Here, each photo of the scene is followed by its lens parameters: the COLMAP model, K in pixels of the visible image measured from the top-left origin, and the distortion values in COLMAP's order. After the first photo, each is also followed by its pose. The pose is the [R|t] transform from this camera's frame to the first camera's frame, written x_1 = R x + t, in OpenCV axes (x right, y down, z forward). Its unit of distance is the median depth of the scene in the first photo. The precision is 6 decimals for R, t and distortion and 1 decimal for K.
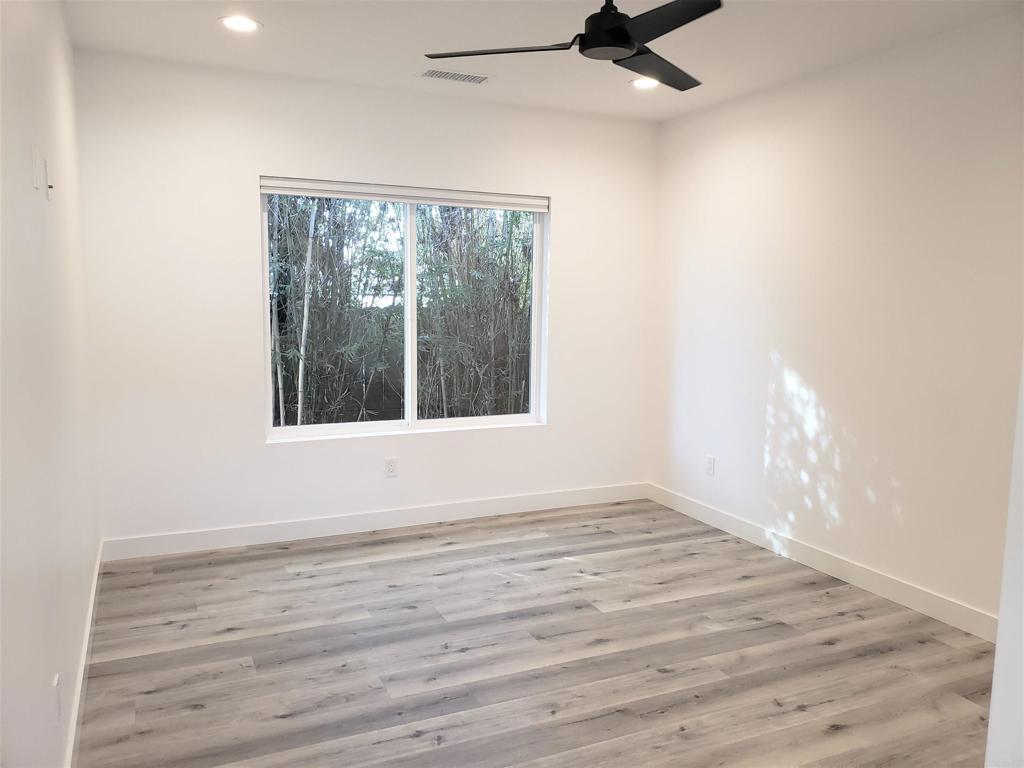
lens RADIAL K [[807.3, 0, 513.1], [0, 807.3, 384.3], [0, 0, 1]] dist [0.007848, 0.006298]
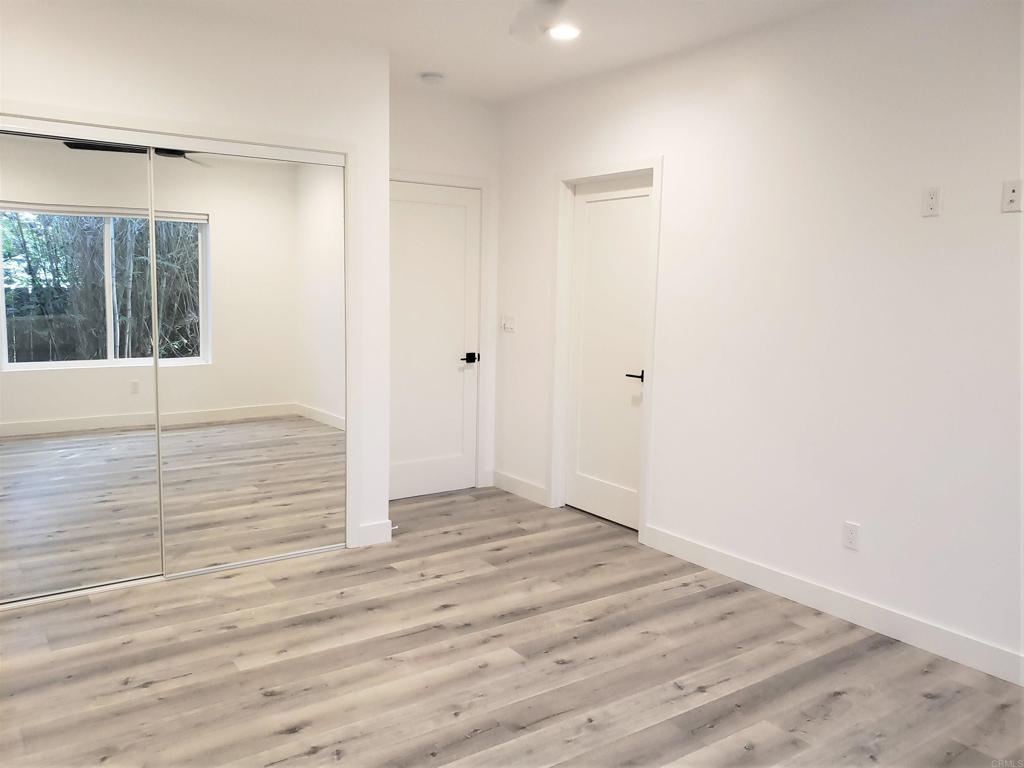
lens RADIAL K [[807.3, 0, 510.7], [0, 807.3, 383.1], [0, 0, 1]] dist [0.007848, 0.006298]
pose [[-0.980338, -0.009015, -0.197121, 0.334514], [-0.054837, 0.972054, 0.228264, -0.187757], [0.189554, 0.234585, -0.953435, 1.815224]]
